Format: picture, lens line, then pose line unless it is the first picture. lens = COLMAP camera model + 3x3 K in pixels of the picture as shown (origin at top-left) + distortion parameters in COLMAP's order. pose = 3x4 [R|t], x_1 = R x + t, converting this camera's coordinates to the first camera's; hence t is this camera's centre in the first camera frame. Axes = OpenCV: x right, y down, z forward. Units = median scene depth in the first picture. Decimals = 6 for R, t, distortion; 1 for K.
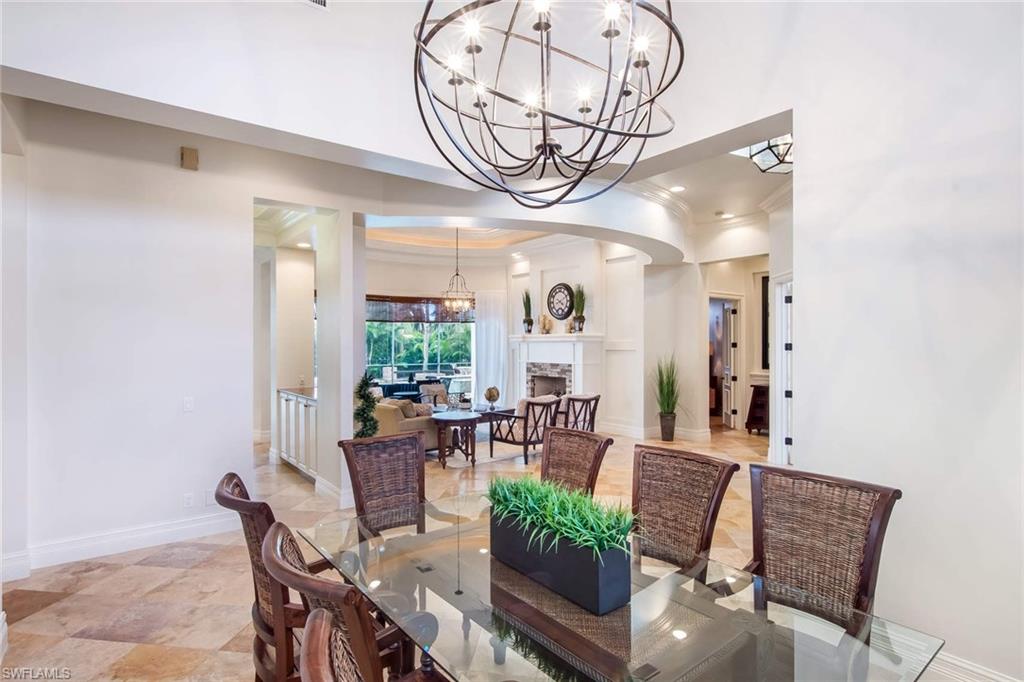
lens RADIAL K [[538.1, 0, 507.7], [0, 538.1, 341.0], [0, 0, 1]] dist [-0.020082, -0.000095]
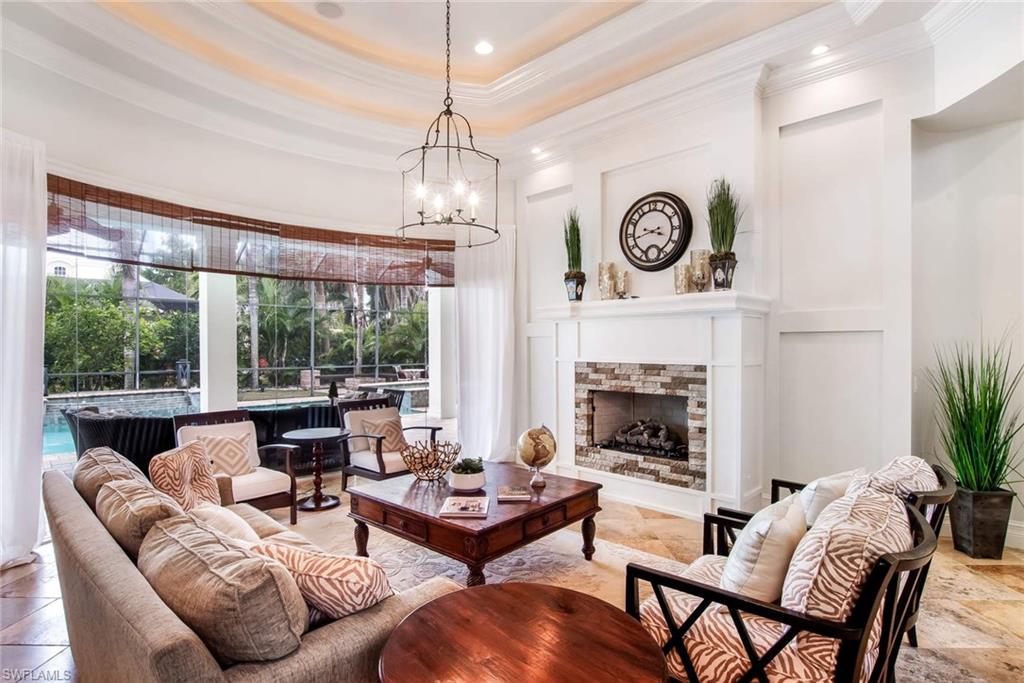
lens RADIAL K [[538.1, 0, 507.7], [0, 538.1, 341.5], [0, 0, 1]] dist [-0.020082, -0.000095]
pose [[0.992975, -0.002443, 0.118296, -0.079705], [0.002459, 0.999997, 0.000010, 0.020998], [-0.118296, 0.000281, 0.992978, 0.530043]]
